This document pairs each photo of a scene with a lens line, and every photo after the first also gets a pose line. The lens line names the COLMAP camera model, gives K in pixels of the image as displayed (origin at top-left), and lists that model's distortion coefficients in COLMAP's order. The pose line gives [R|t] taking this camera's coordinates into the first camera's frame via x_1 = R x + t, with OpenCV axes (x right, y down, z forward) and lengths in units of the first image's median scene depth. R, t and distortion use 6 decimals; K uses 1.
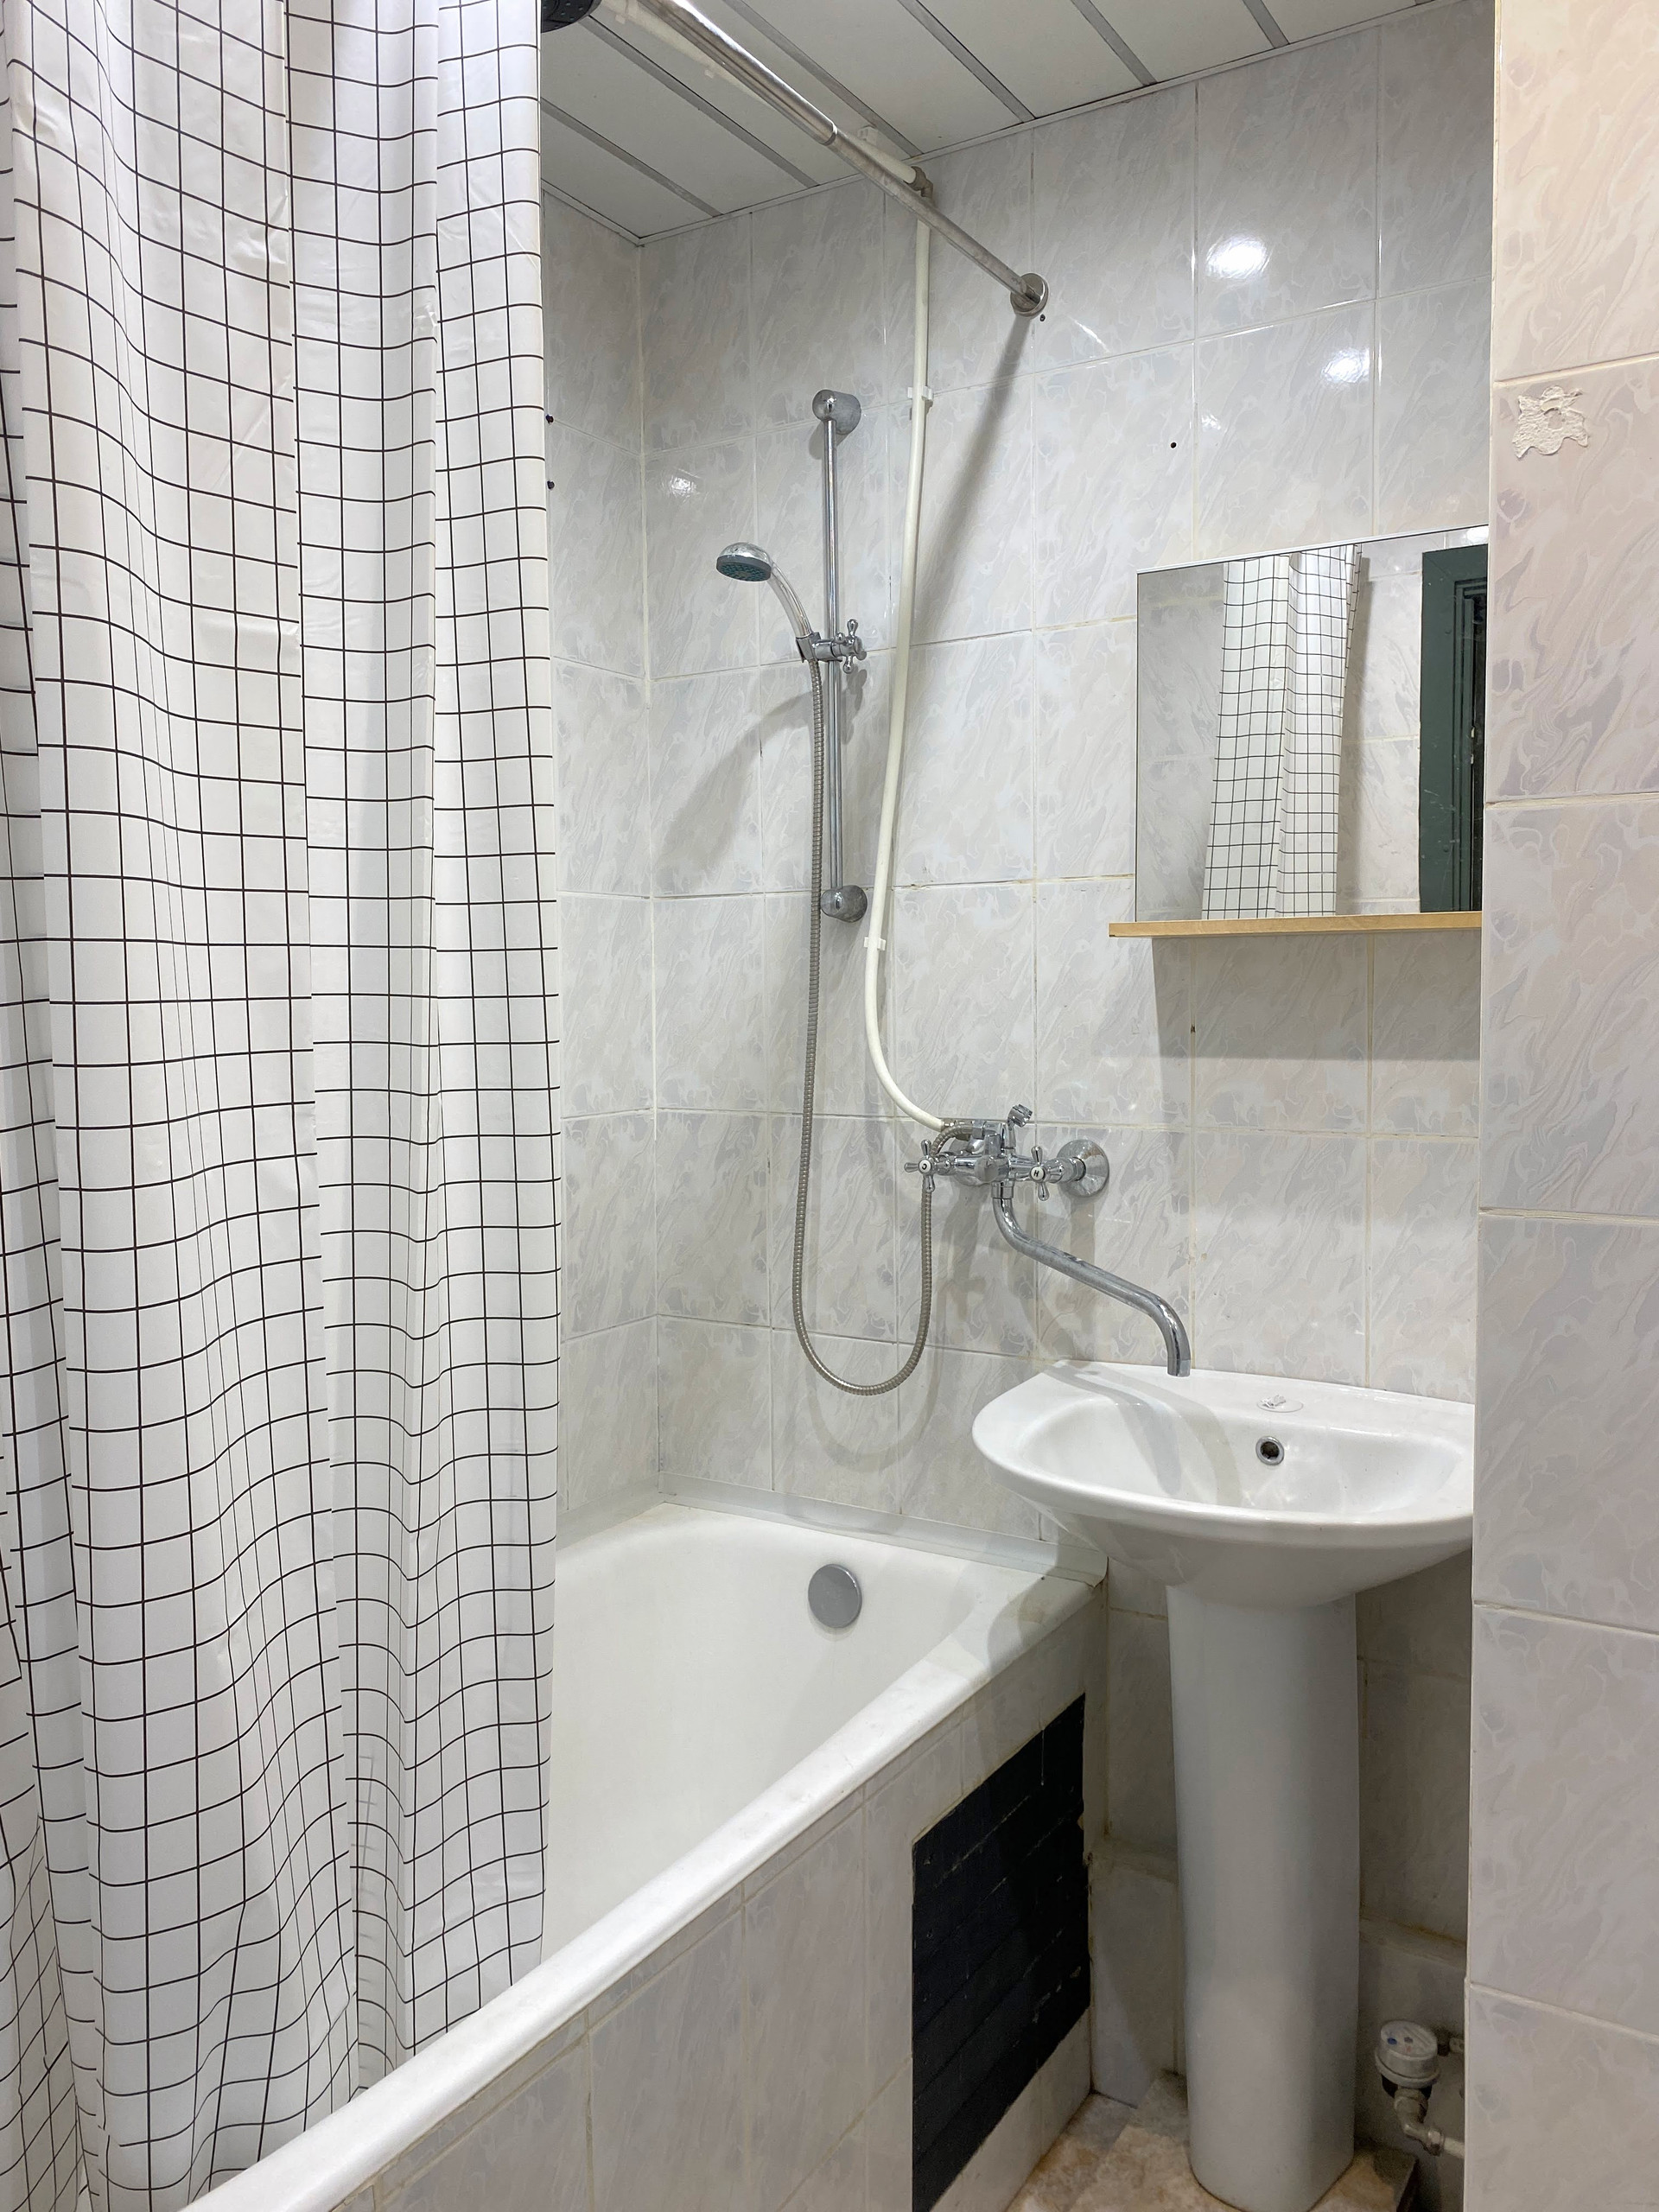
lens RADIAL K [[1672.1, 0, 829.5], [0, 1672.1, 1106.0], [0, 0, 1]] dist [0.040244, -0.064492]
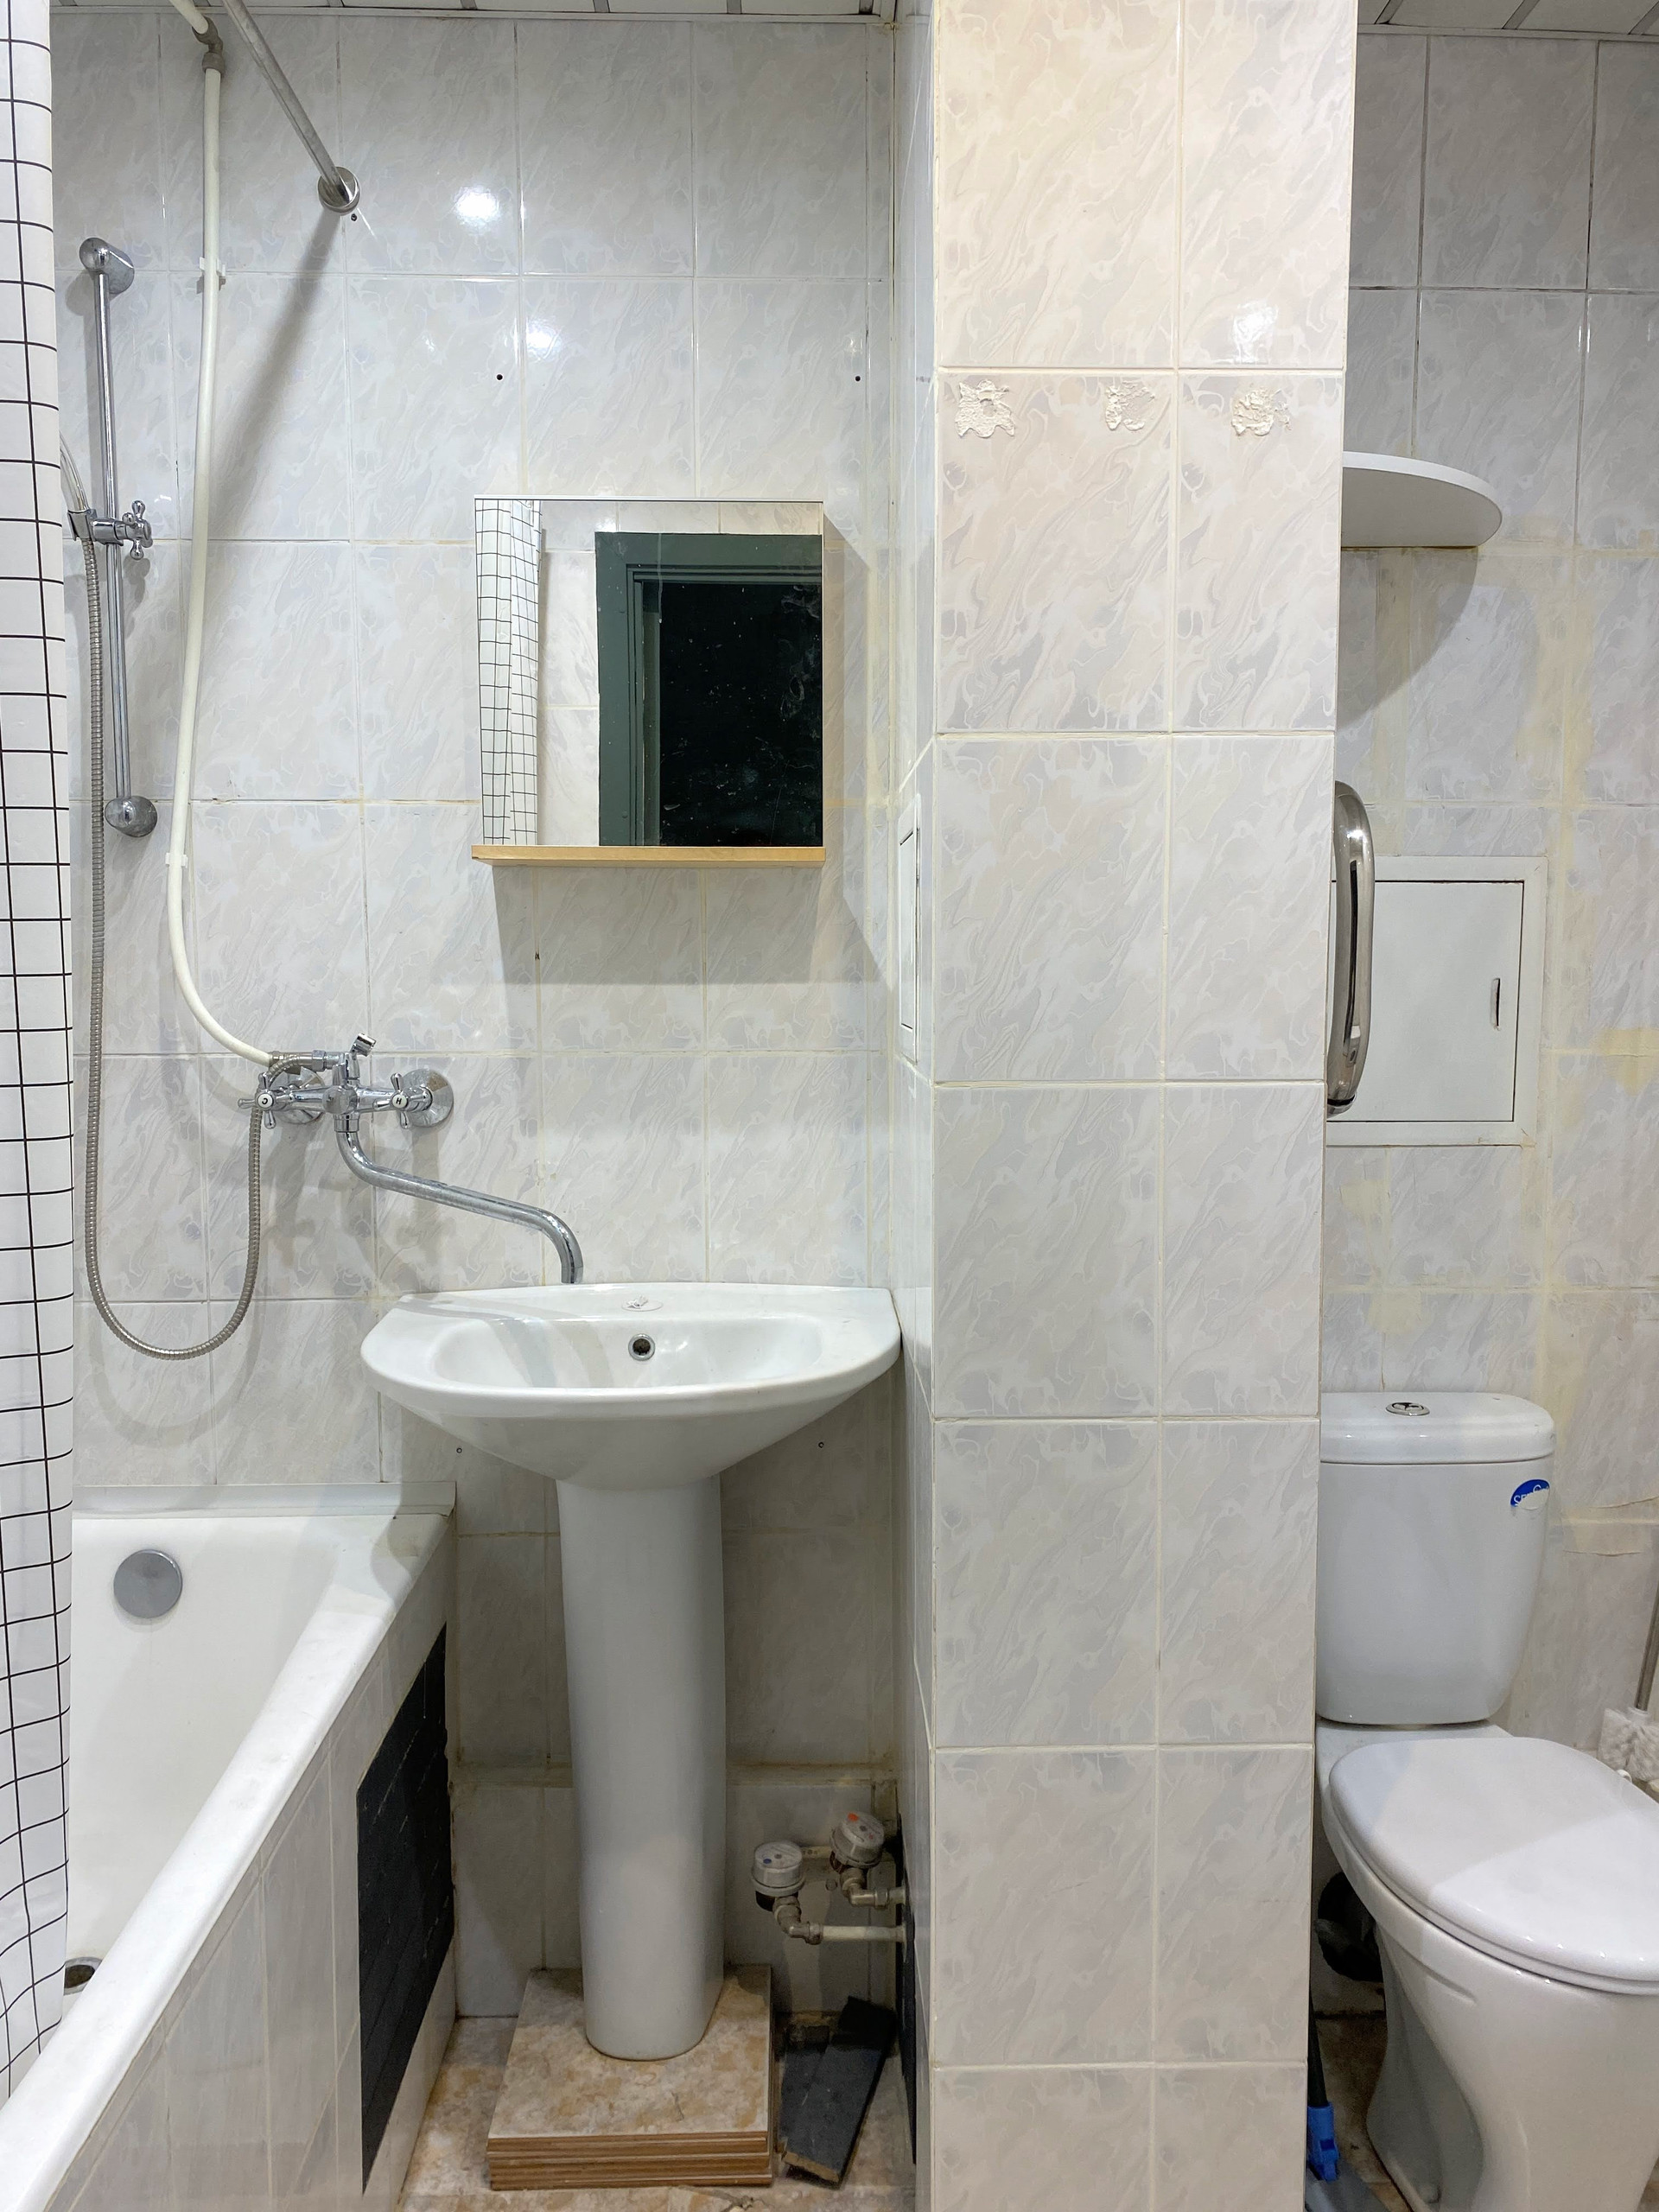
lens RADIAL K [[1674.2, 0, 828.2], [0, 1674.2, 1127.2], [0, 0, 1]] dist [0.016947, -0.030440]
pose [[0.832708, -0.043570, 0.551995, -0.199447], [0.034682, 0.999046, 0.026537, 0.036805], [-0.552625, -0.002953, 0.833425, 0.044899]]
